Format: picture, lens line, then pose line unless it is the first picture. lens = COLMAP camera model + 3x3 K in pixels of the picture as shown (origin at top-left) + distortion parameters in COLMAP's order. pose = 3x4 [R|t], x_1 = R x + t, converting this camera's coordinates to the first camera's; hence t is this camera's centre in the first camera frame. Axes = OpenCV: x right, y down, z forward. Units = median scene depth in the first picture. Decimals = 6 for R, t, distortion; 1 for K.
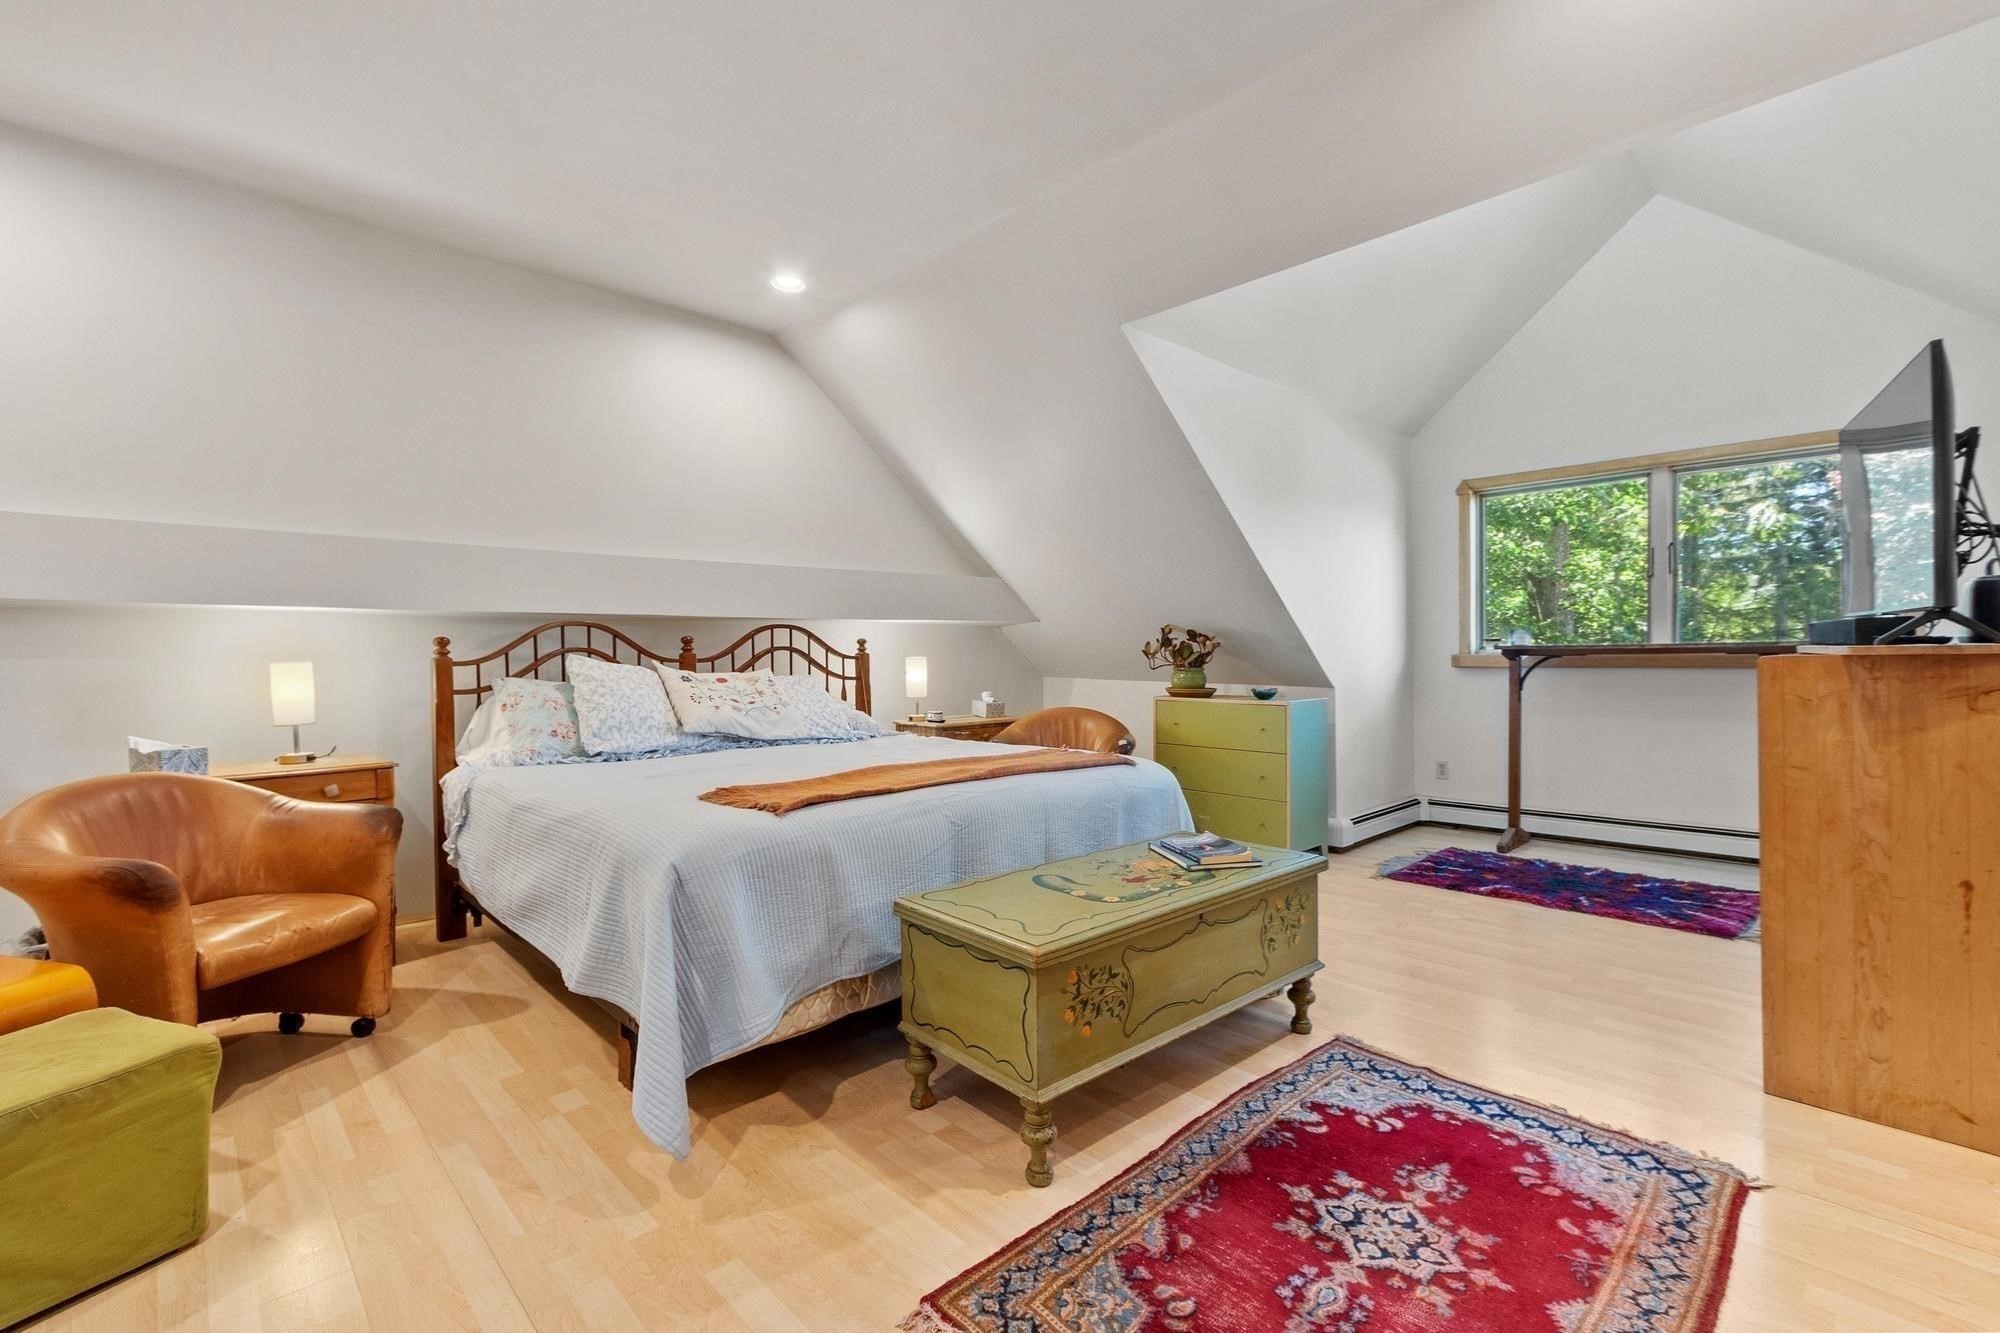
lens RADIAL K [[882.5, 0, 992.1], [0, 882.5, 668.4], [0, 0, 1]] dist [0.002249, 0.000204]
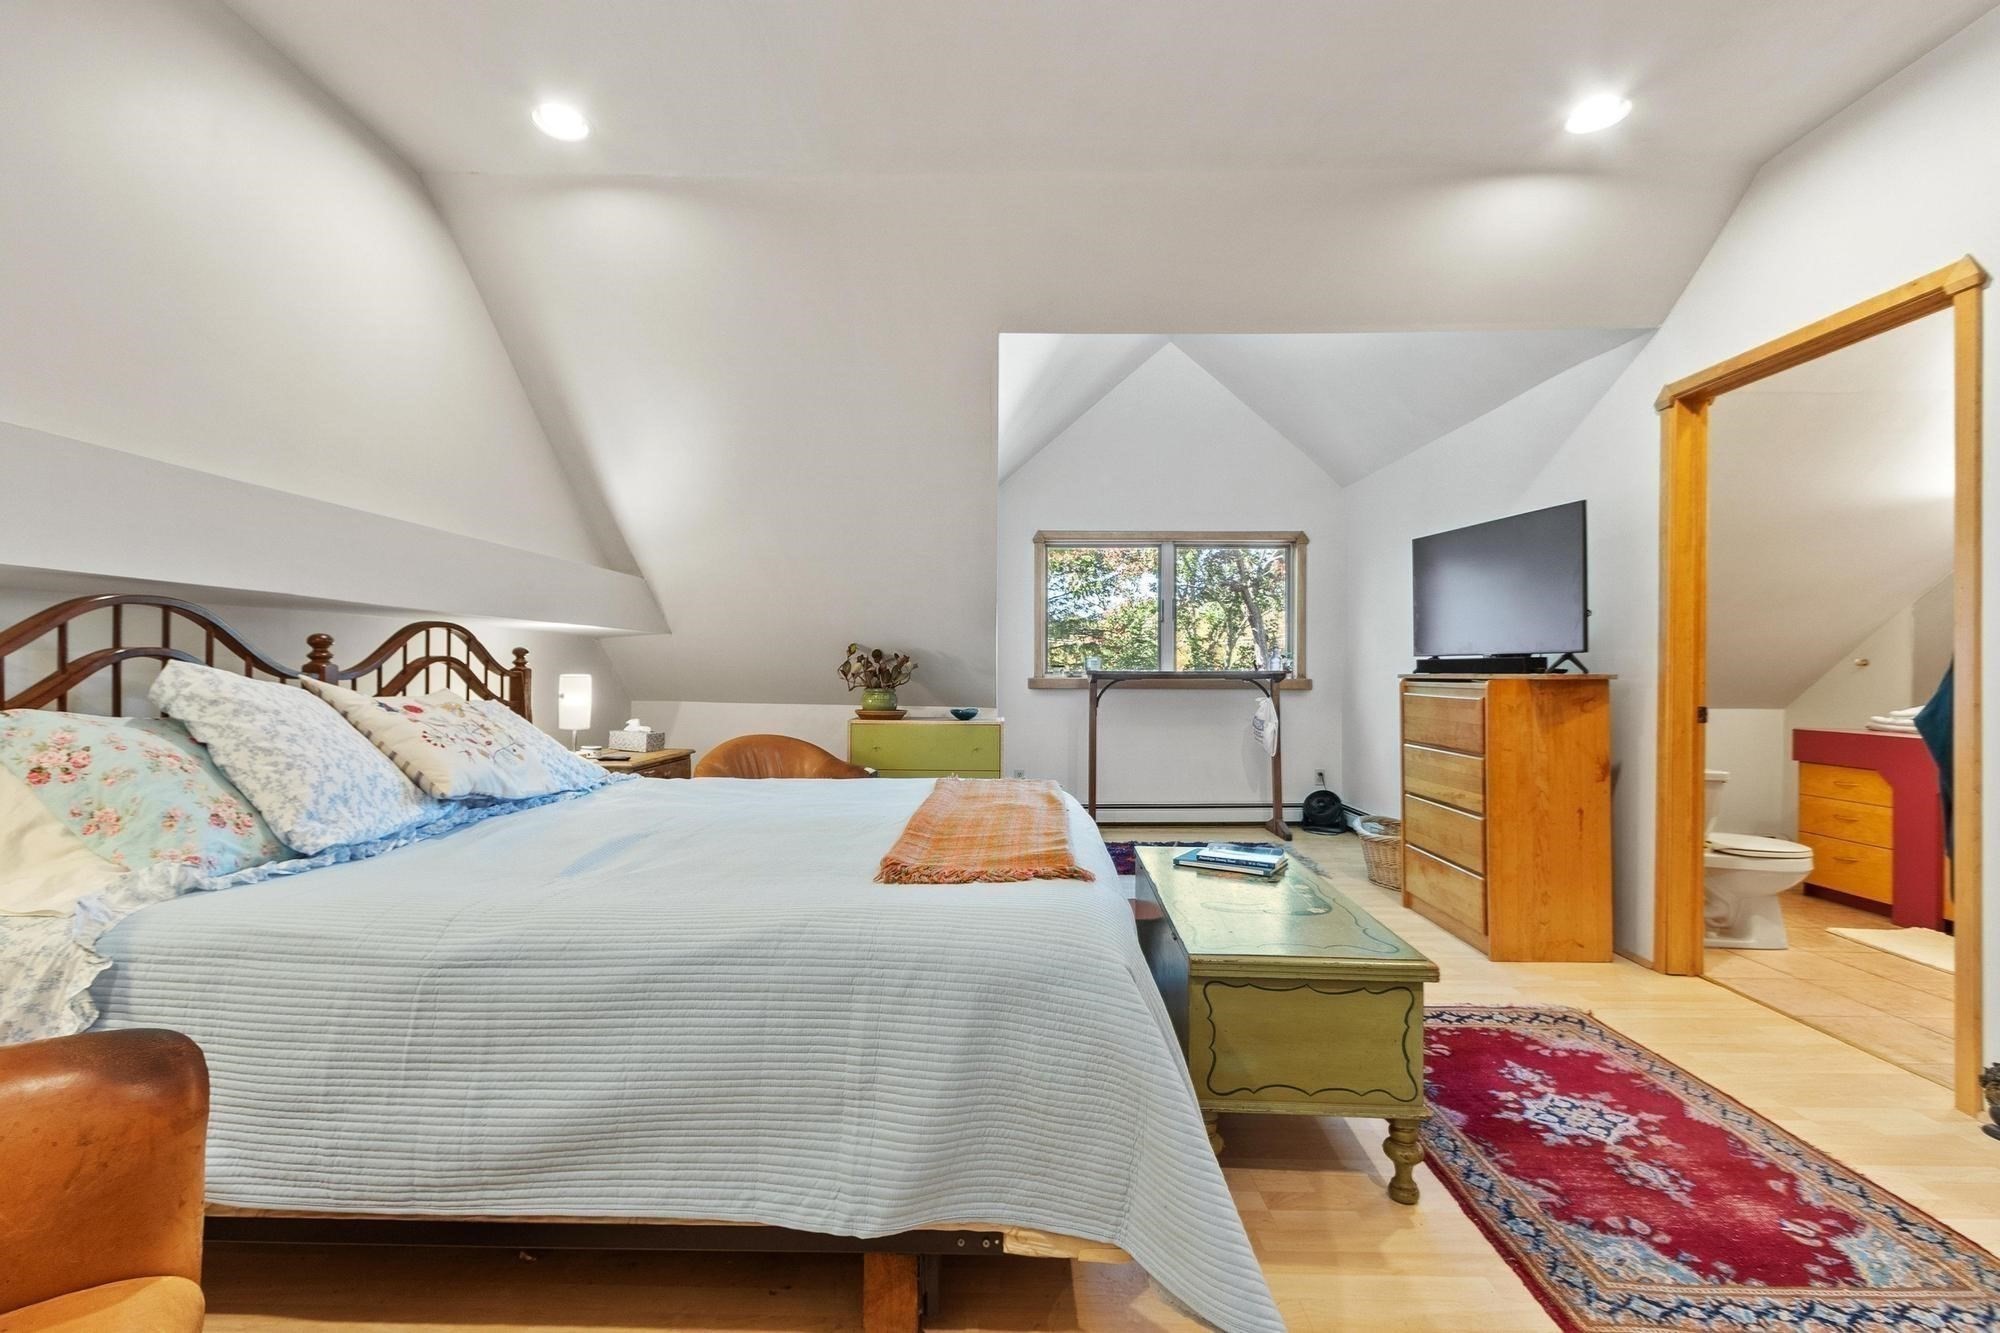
lens RADIAL K [[882.5, 0, 1000.4], [0, 882.5, 667.4], [0, 0, 1]] dist [0.002249, 0.000204]
pose [[0.699716, 0.017225, 0.714214, -0.866692], [0.002634, 0.999640, -0.026689, 0.003583], [-0.714417, 0.020556, 0.699419, 0.535955]]
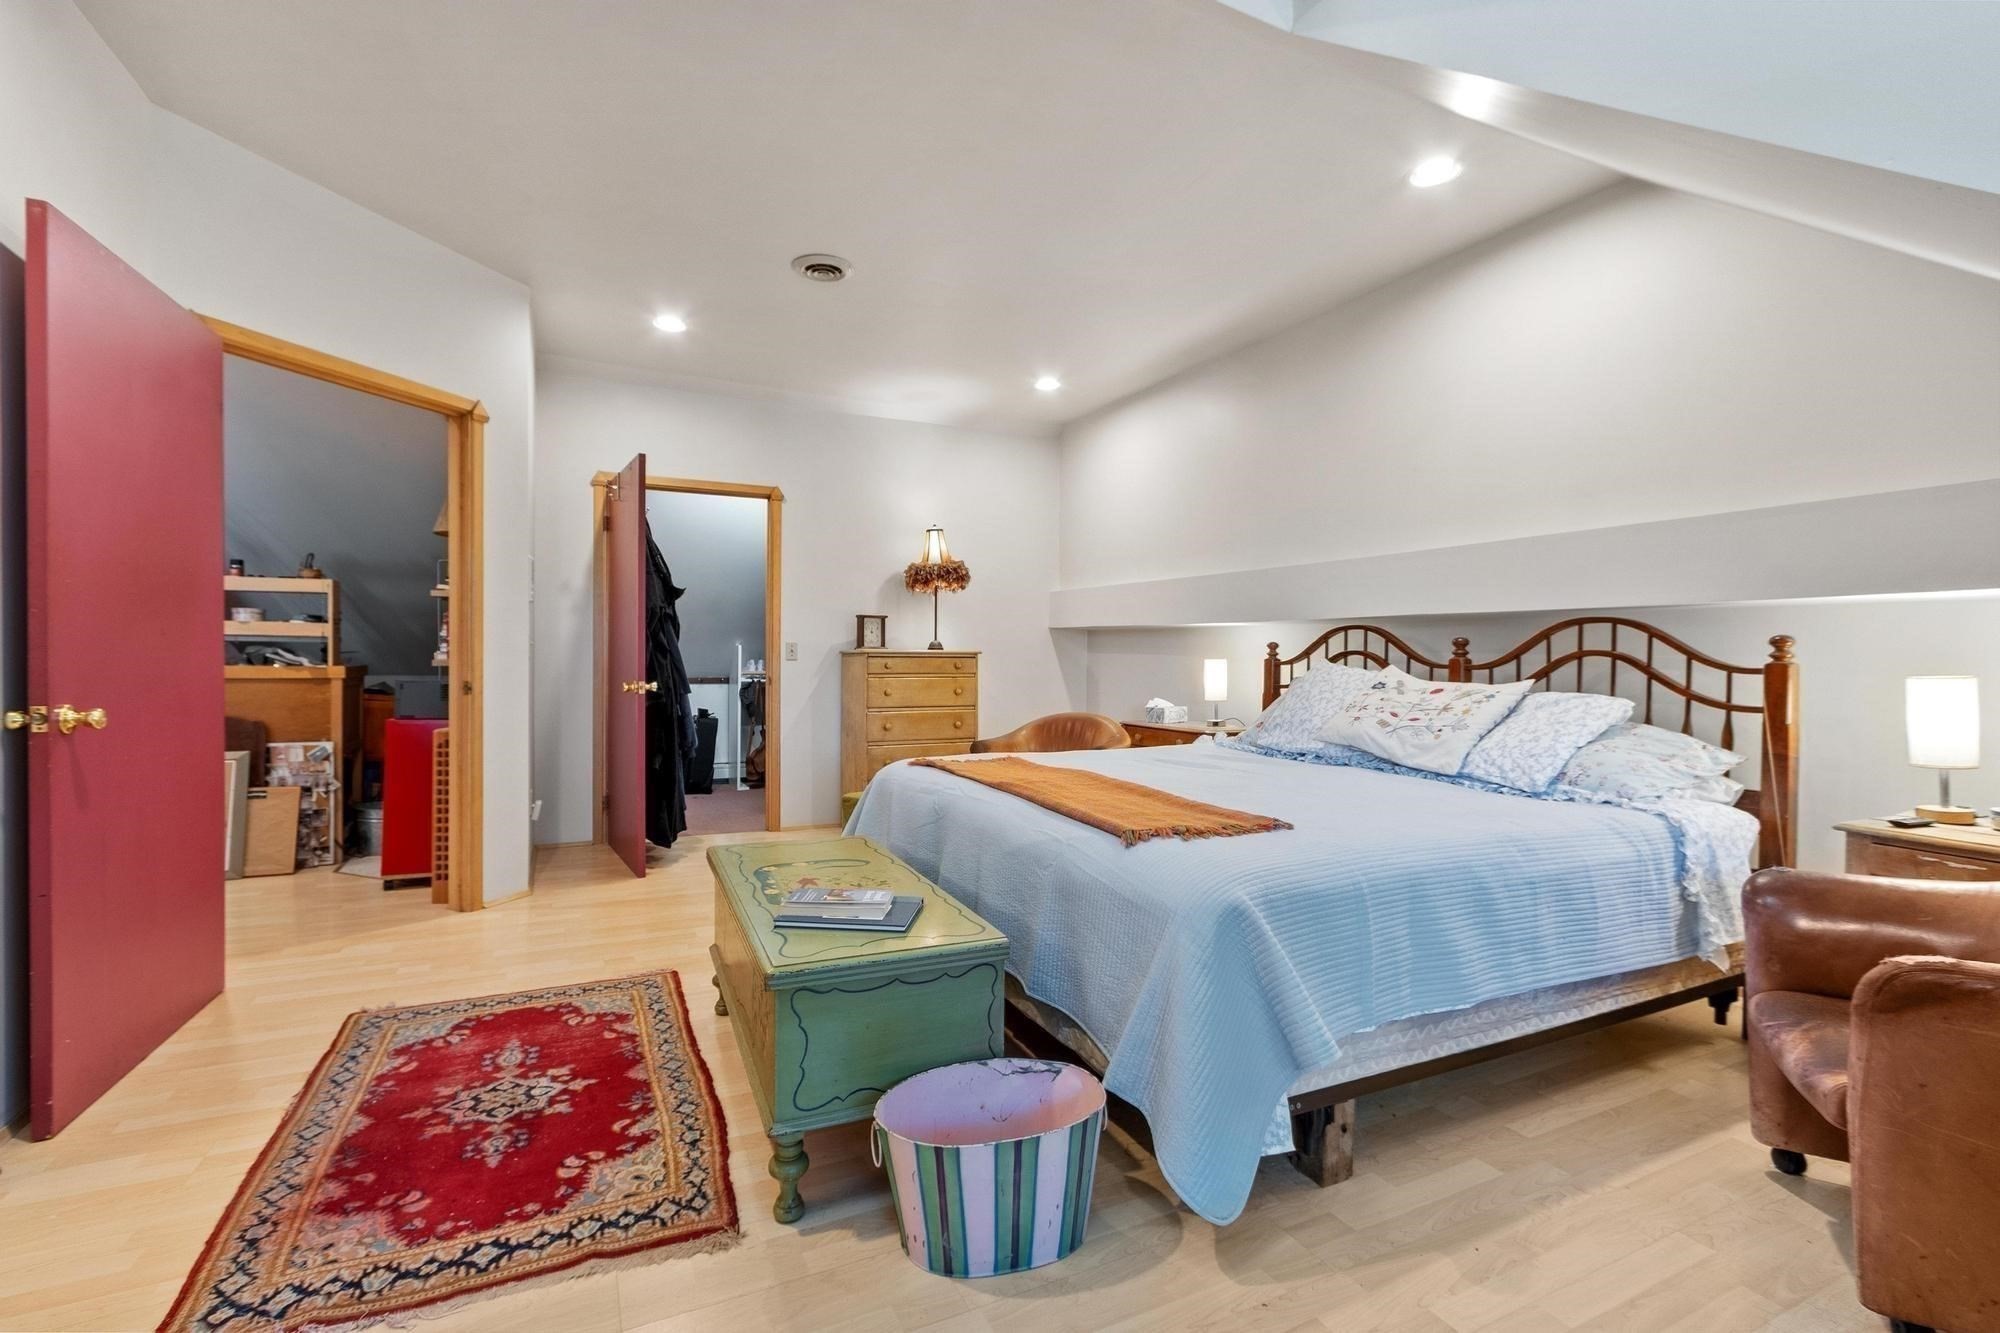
lens RADIAL K [[882.5, 0, 991.3], [0, 882.5, 660.7], [0, 0, 1]] dist [0.002249, 0.000204]
pose [[-0.314259, 0.015145, -0.949217, 1.138597], [-0.024463, 0.999412, 0.024045, -0.046454], [0.949022, 0.030777, -0.313703, 1.630312]]
